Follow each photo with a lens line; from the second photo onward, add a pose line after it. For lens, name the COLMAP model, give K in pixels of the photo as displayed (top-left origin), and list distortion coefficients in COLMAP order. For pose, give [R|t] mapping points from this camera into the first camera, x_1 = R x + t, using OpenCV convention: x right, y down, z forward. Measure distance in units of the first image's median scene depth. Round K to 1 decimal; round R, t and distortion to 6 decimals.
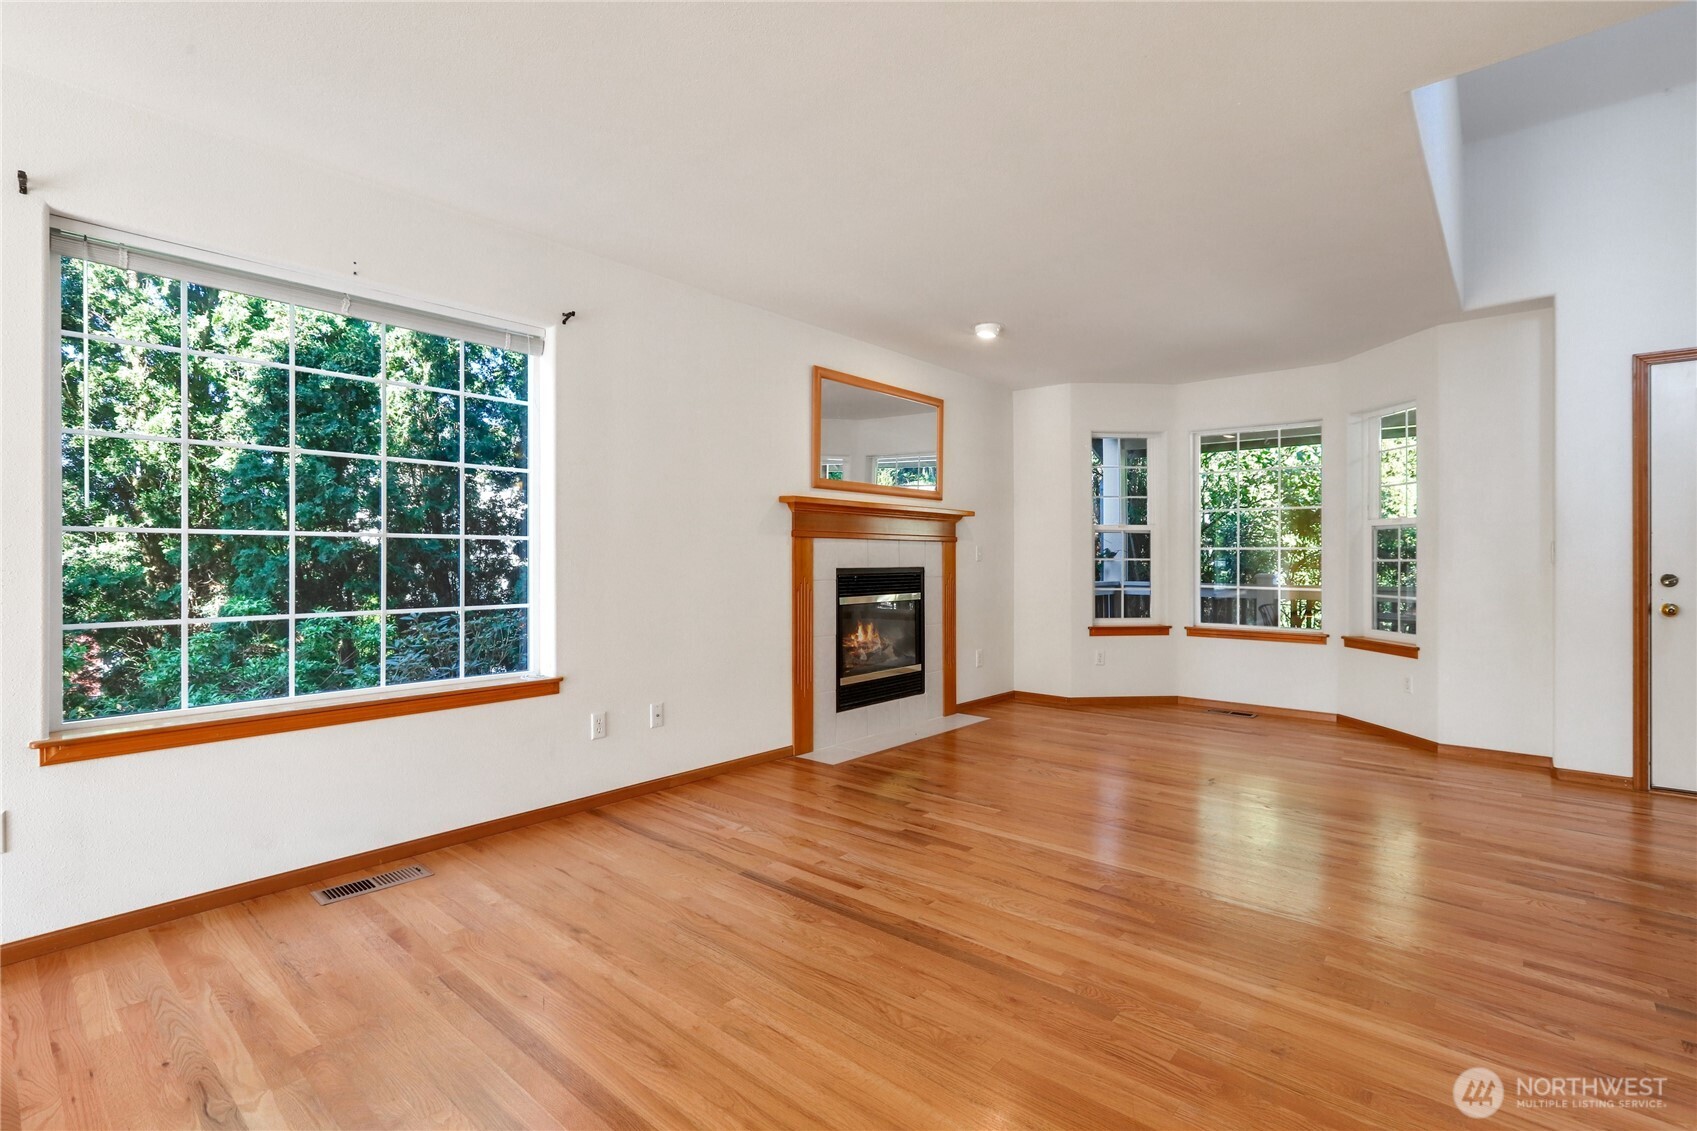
lens RADIAL K [[791.9, 0, 850.9], [0, 791.9, 564.1], [0, 0, 1]] dist [0.002056, 0.000883]
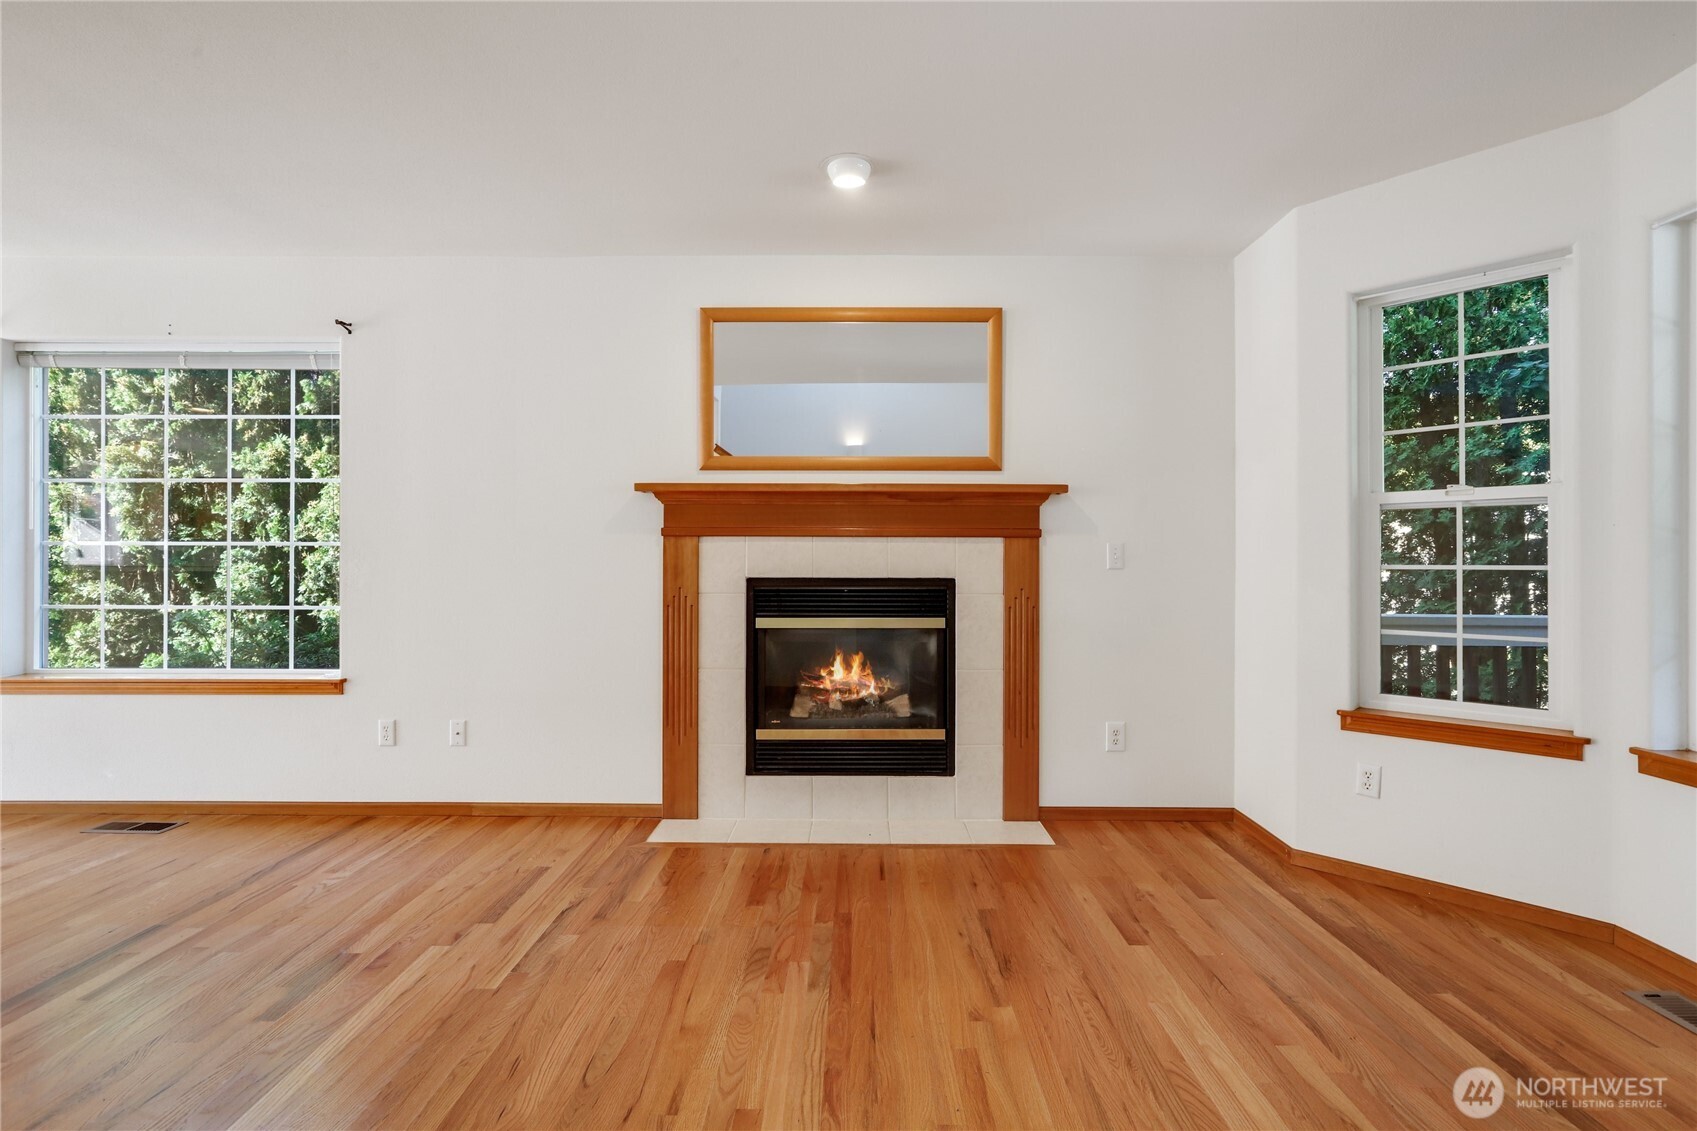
lens RADIAL K [[791.9, 0, 847.7], [0, 791.9, 564.1], [0, 0, 1]] dist [0.002056, 0.000883]
pose [[0.643226, 0.003184, -0.765669, 0.600916], [-0.006645, 0.999977, -0.001424, -0.006198], [0.765647, 0.006004, 0.643233, 0.602638]]
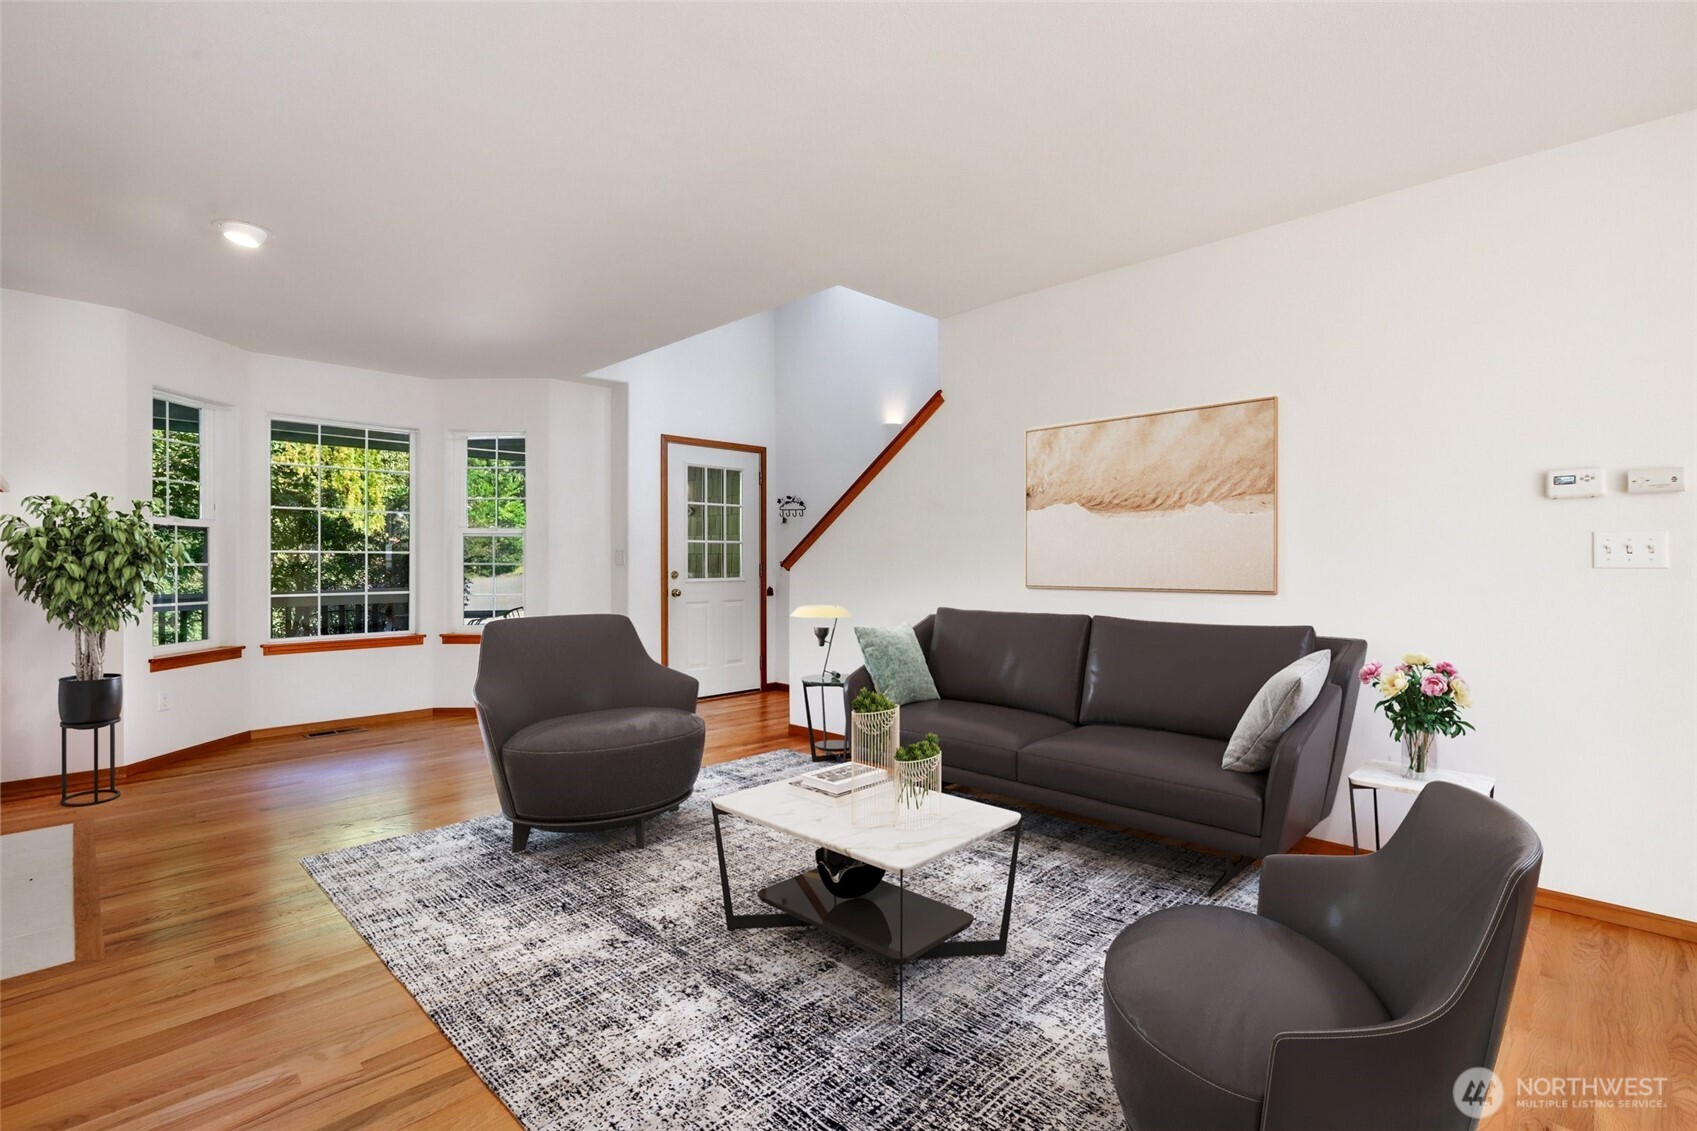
lens RADIAL K [[791.9, 0, 837.4], [0, 791.9, 554.2], [0, 0, 1]] dist [0.002056, 0.000883]
pose [[0.087039, 0.008502, 0.996169, -0.456625], [0.009975, 0.999906, -0.009405, -0.003353], [-0.996155, 0.010755, 0.086946, 0.410108]]
